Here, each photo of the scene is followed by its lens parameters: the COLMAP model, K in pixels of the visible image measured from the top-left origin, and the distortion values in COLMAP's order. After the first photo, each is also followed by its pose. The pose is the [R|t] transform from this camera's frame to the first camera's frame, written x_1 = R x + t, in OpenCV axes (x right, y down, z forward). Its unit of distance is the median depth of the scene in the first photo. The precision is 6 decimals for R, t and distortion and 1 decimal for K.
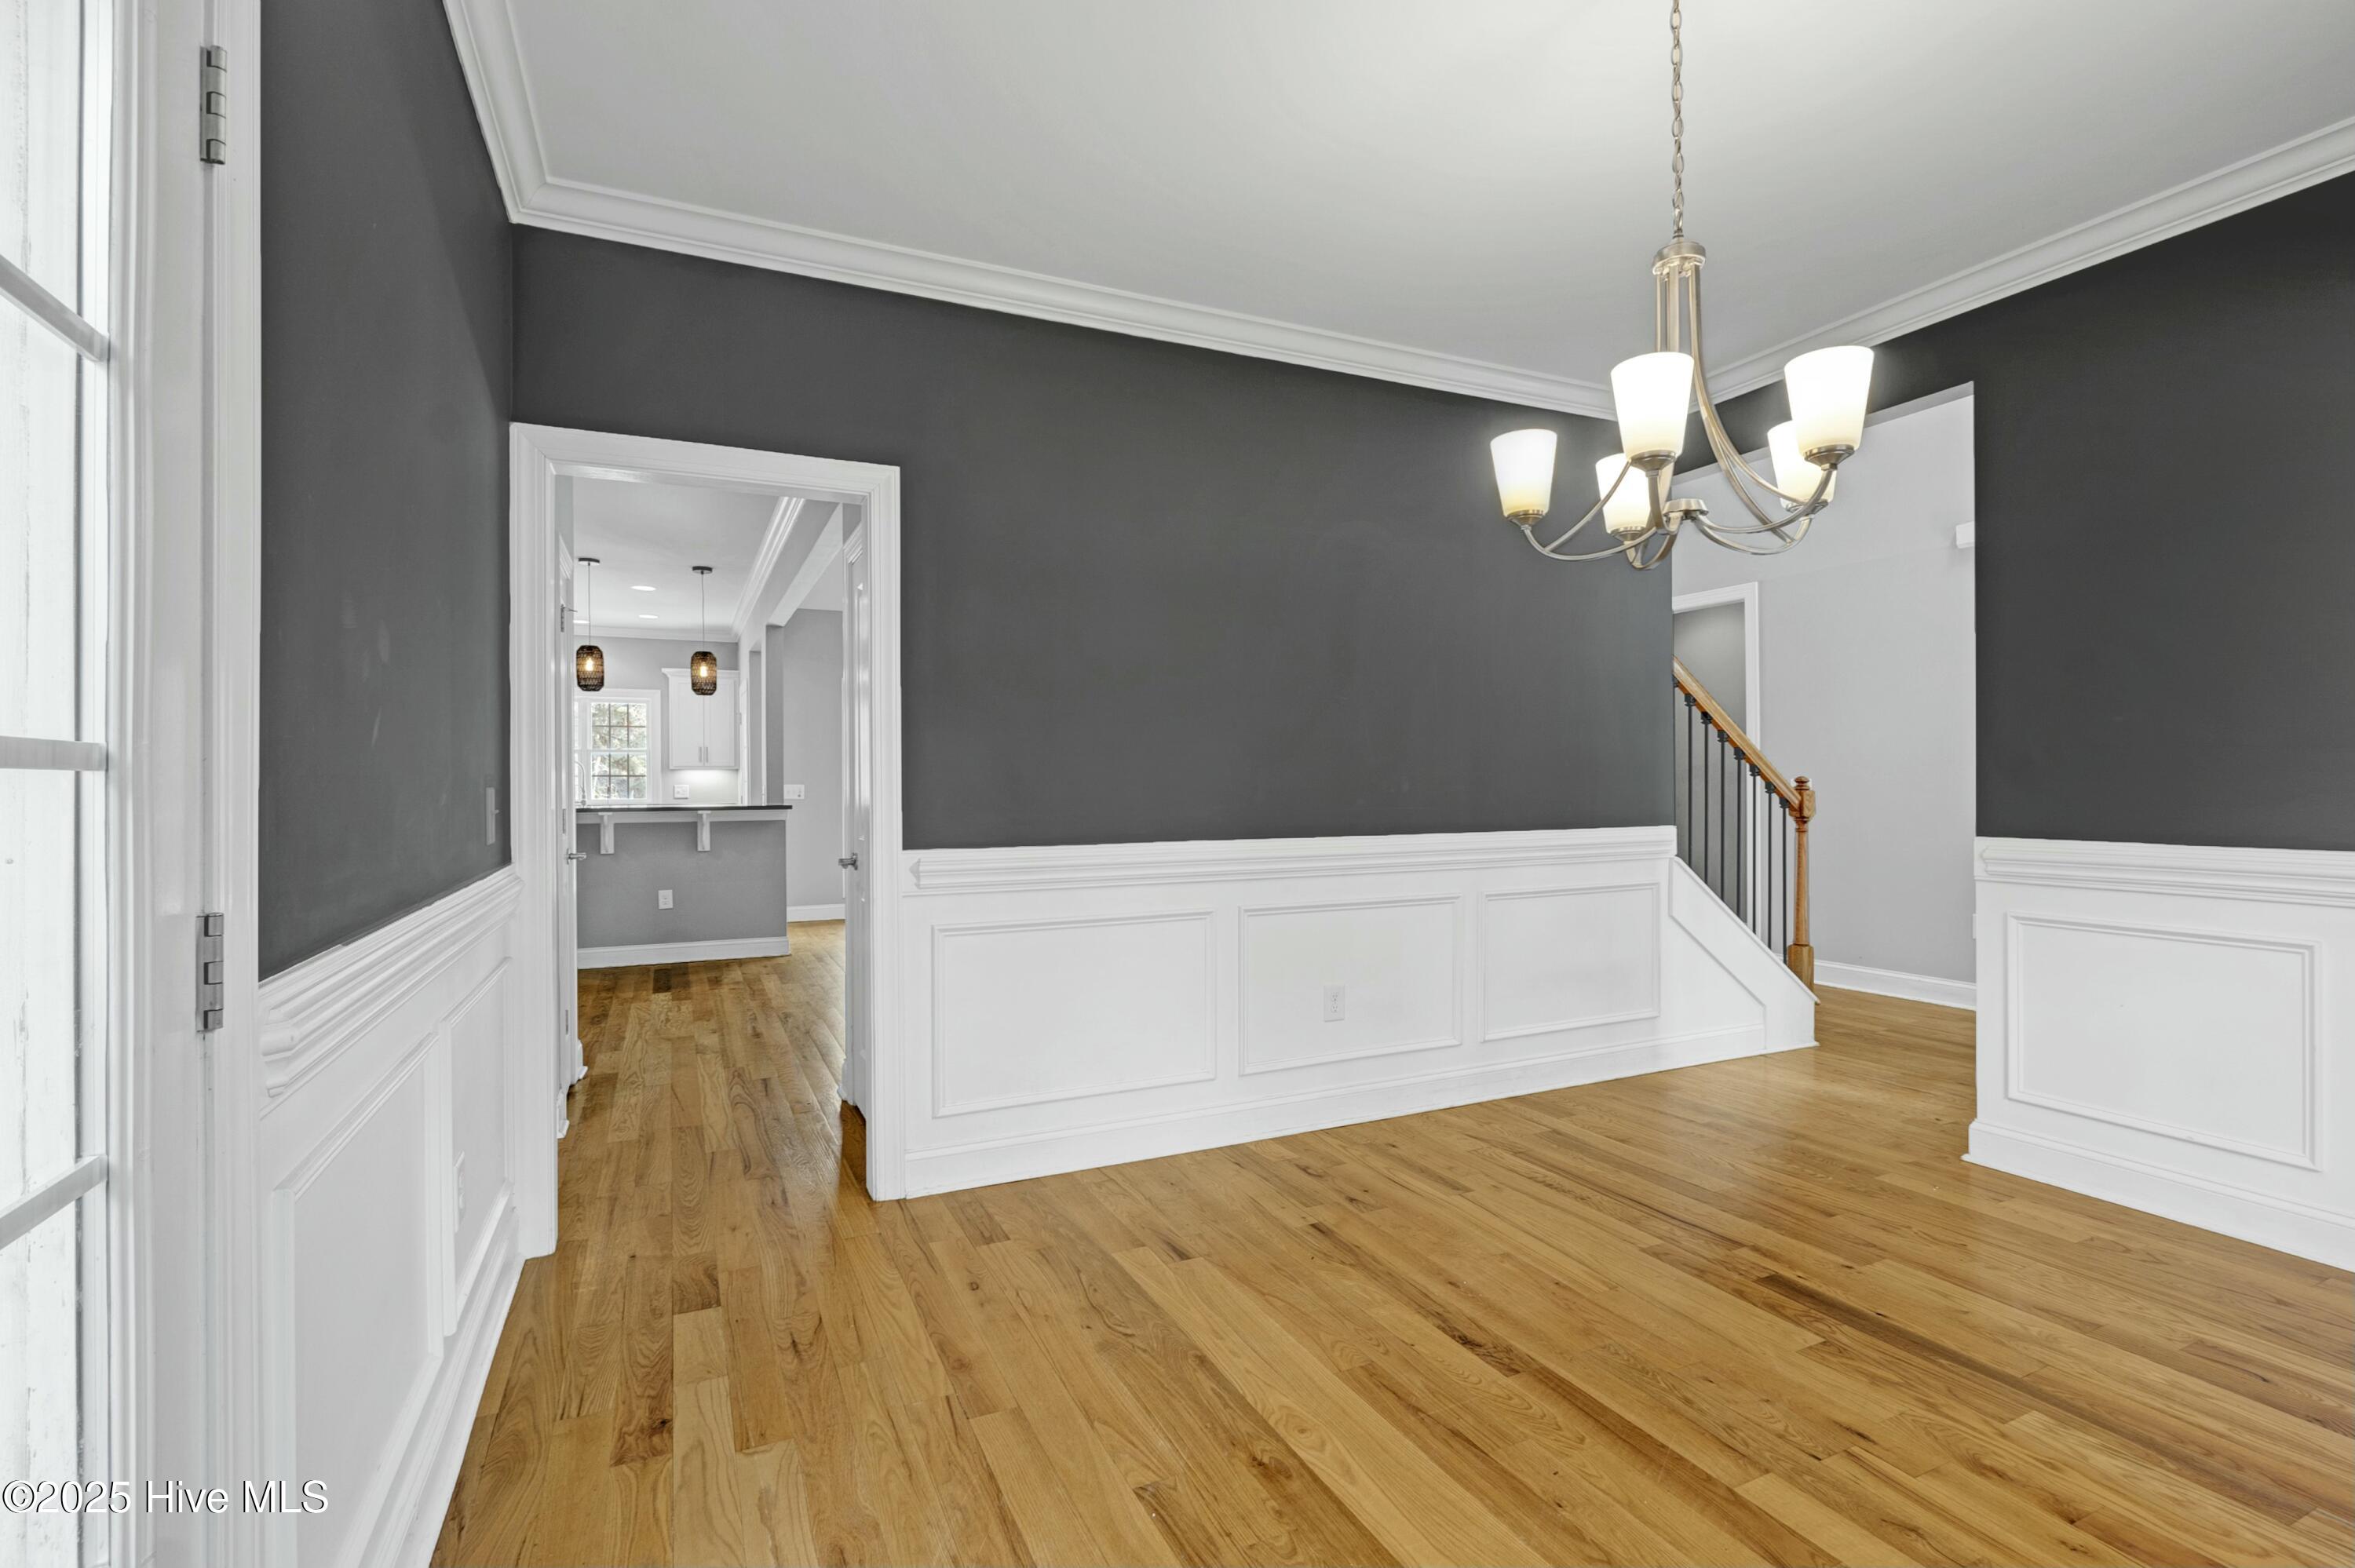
lens RADIAL K [[1076.0, 0, 1177.5], [0, 1076.0, 784.0], [0, 0, 1]] dist [-0.004788, -0.000328]
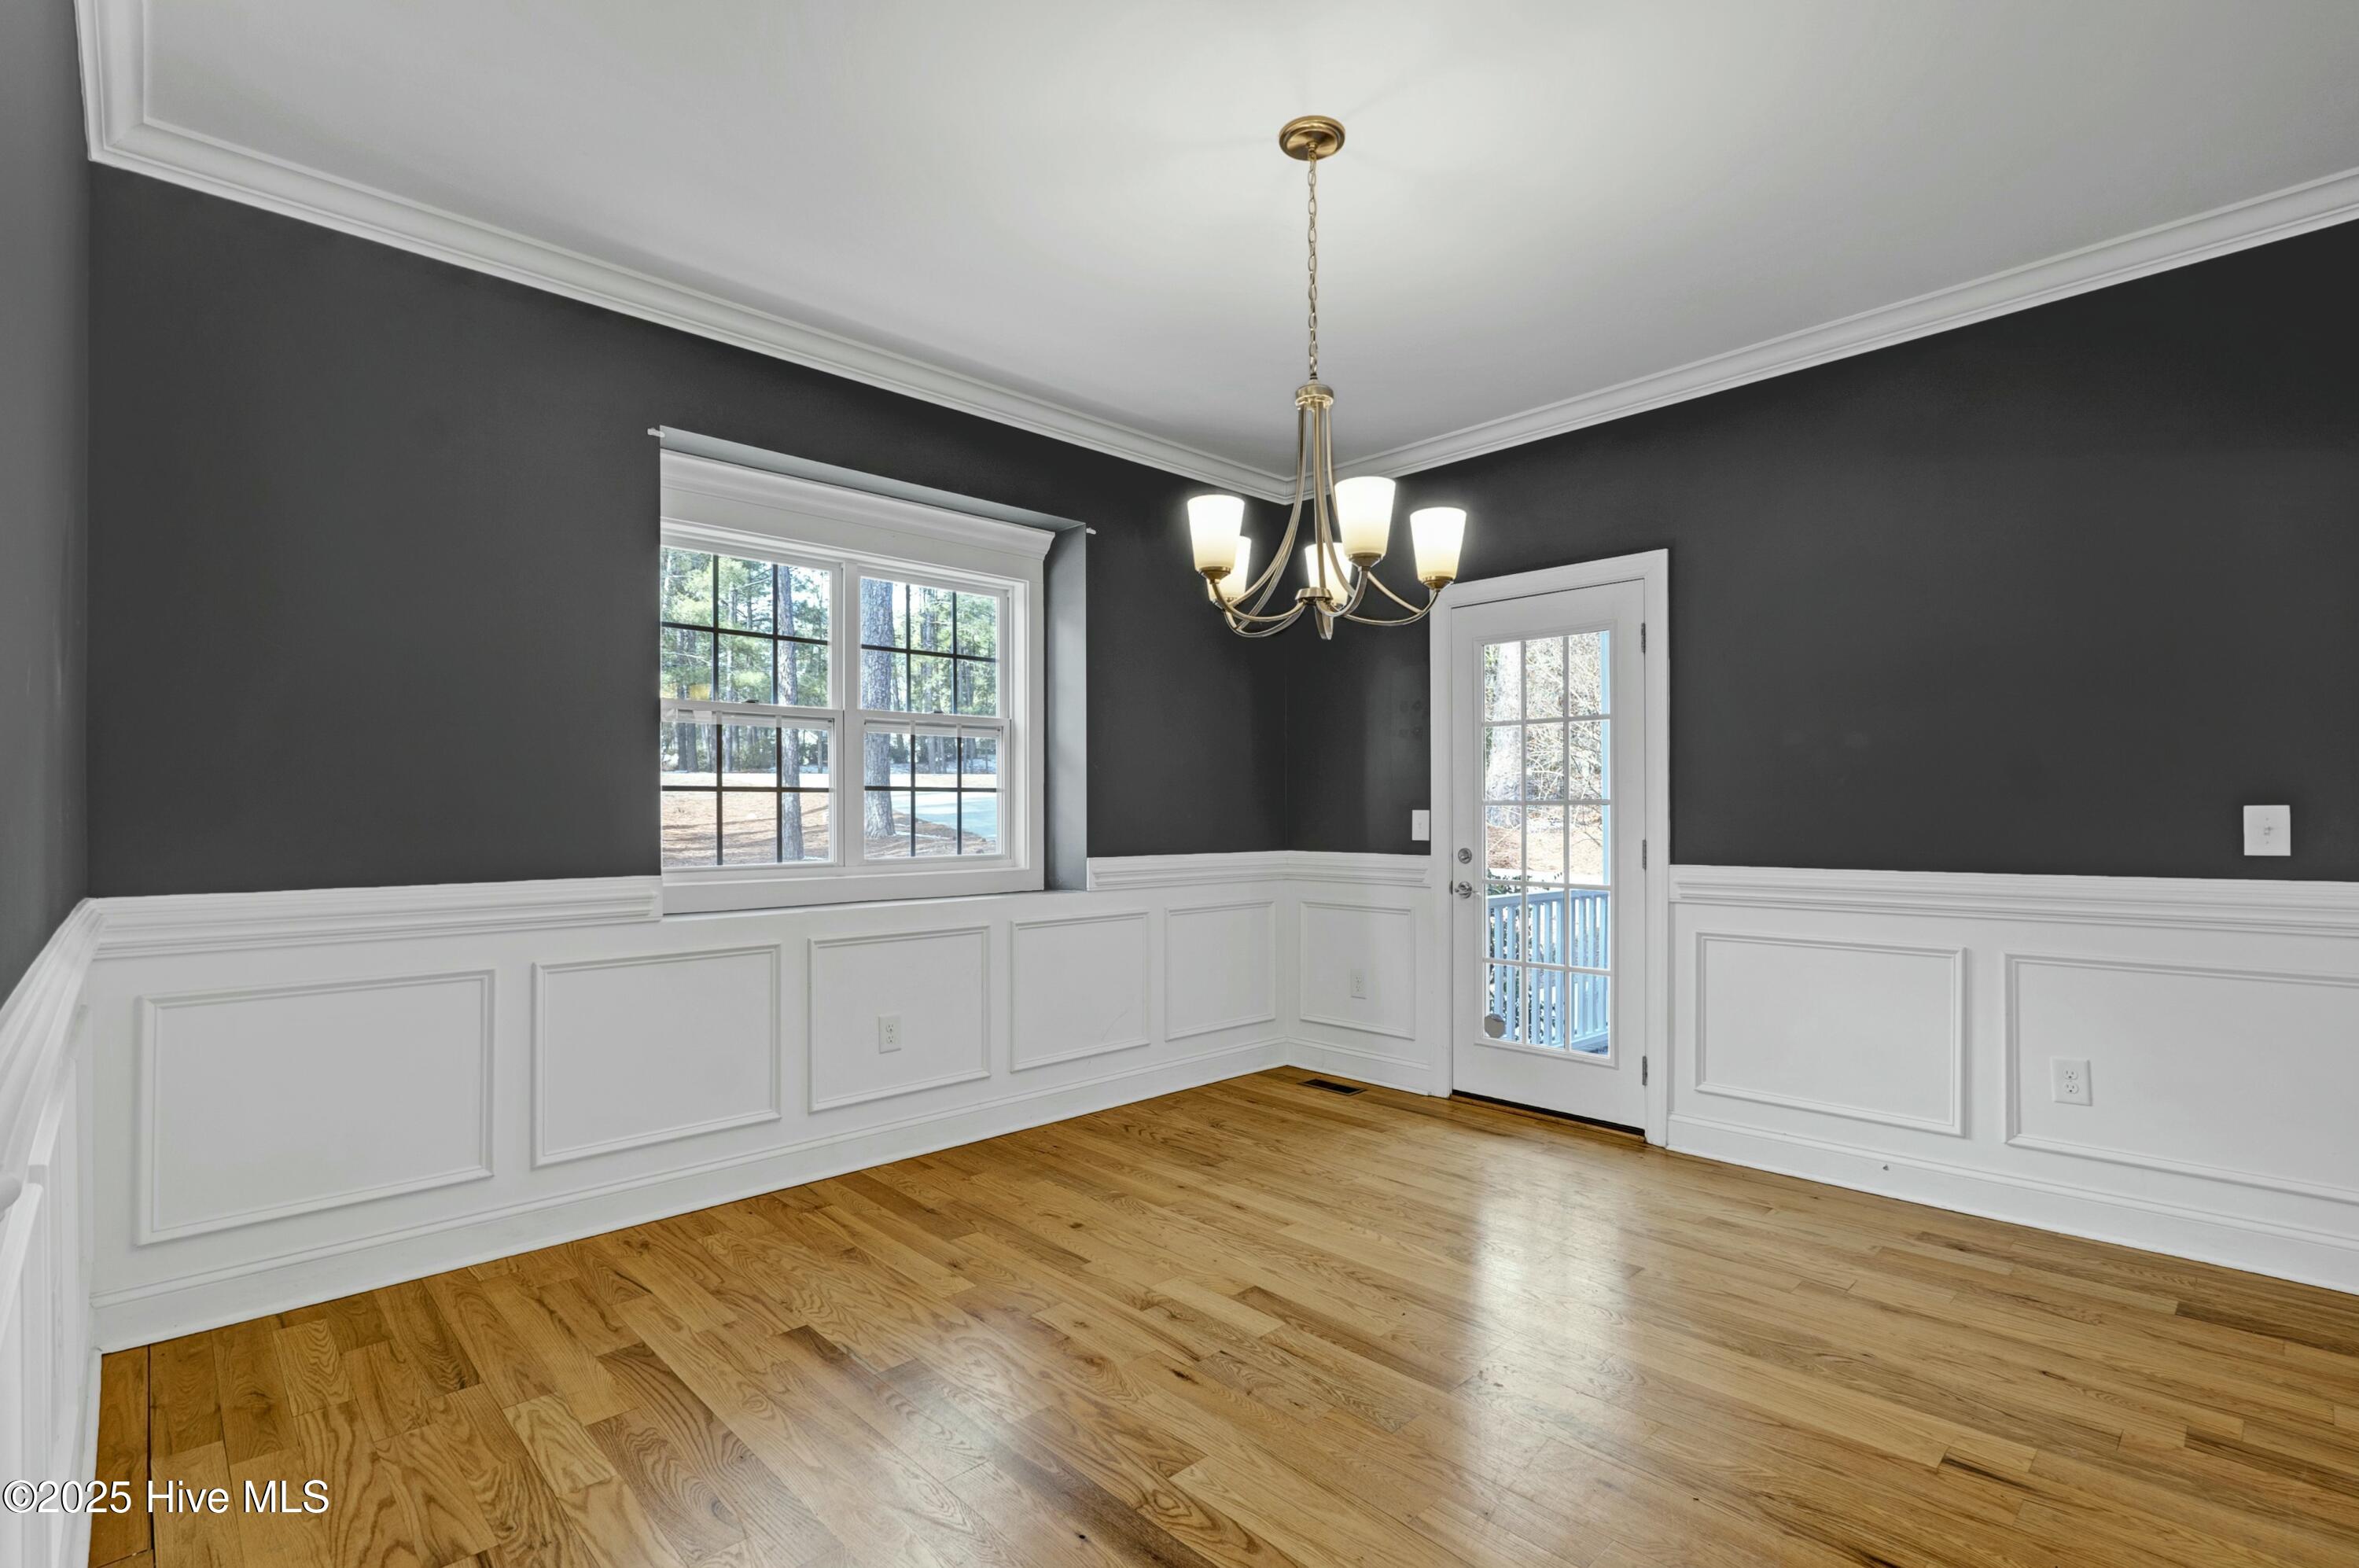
lens RADIAL K [[1078.0, 0, 1179.5], [0, 1078.0, 784.0], [0, 0, 1]] dist [-0.004788, -0.000328]
pose [[-0.947856, -0.000353, -0.318700, 0.961925], [0.008345, 0.999629, -0.025926, -0.000977], [0.318591, -0.027234, -0.947501, 2.018850]]
